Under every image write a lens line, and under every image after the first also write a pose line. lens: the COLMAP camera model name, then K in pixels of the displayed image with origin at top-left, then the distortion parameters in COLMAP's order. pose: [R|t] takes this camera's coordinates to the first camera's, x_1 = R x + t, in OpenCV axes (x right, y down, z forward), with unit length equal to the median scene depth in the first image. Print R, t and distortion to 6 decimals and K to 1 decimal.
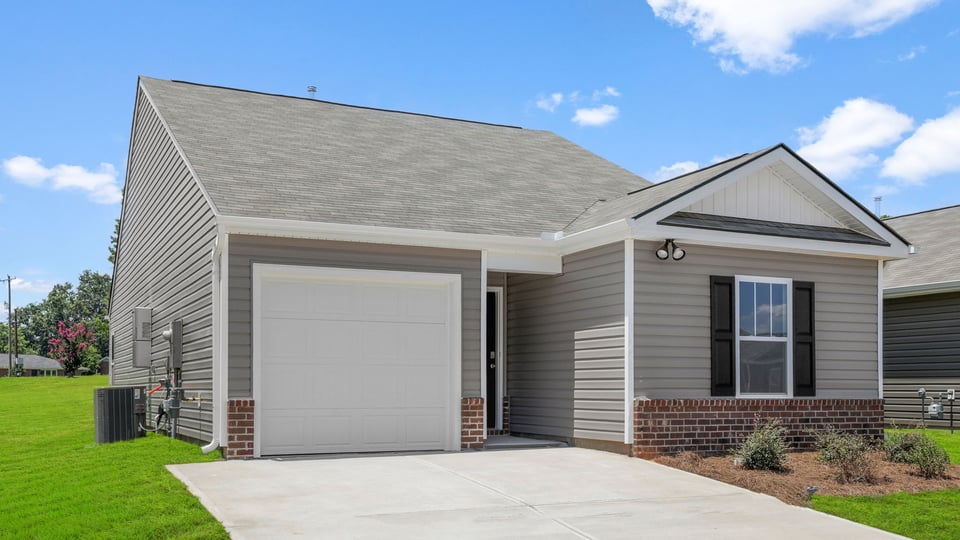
lens RADIAL K [[909.4, 0, 482.9], [0, 909.4, 252.3], [0, 0, 1]] dist [0.042681, 0.004553]
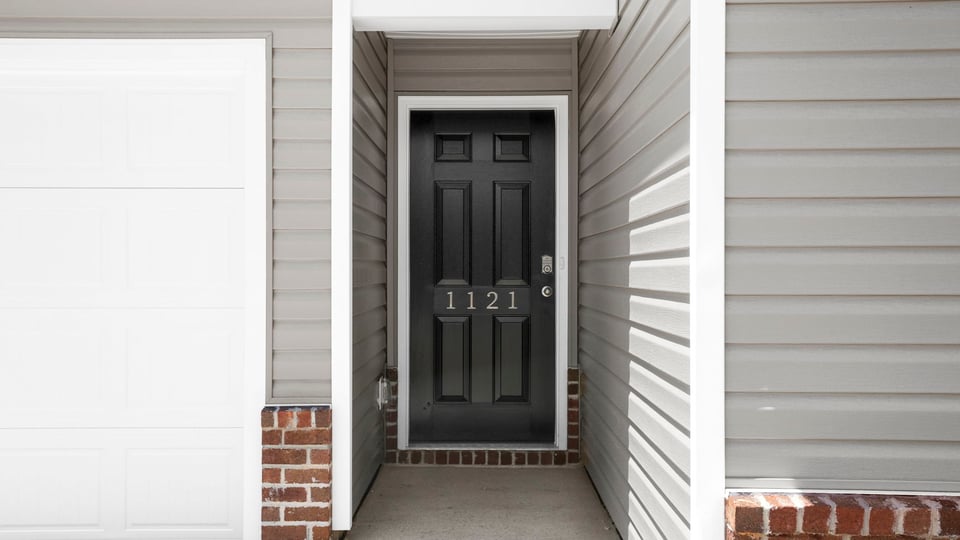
lens RADIAL K [[909.4, 0, 482.9], [0, 909.4, 252.3], [0, 0, 1]] dist [0.042681, 0.004553]
pose [[0.890751, -0.022071, -0.453956, 0.200974], [0.075597, 0.992101, 0.100101, 0.076071], [0.448161, -0.123483, 0.885384, 0.745712]]
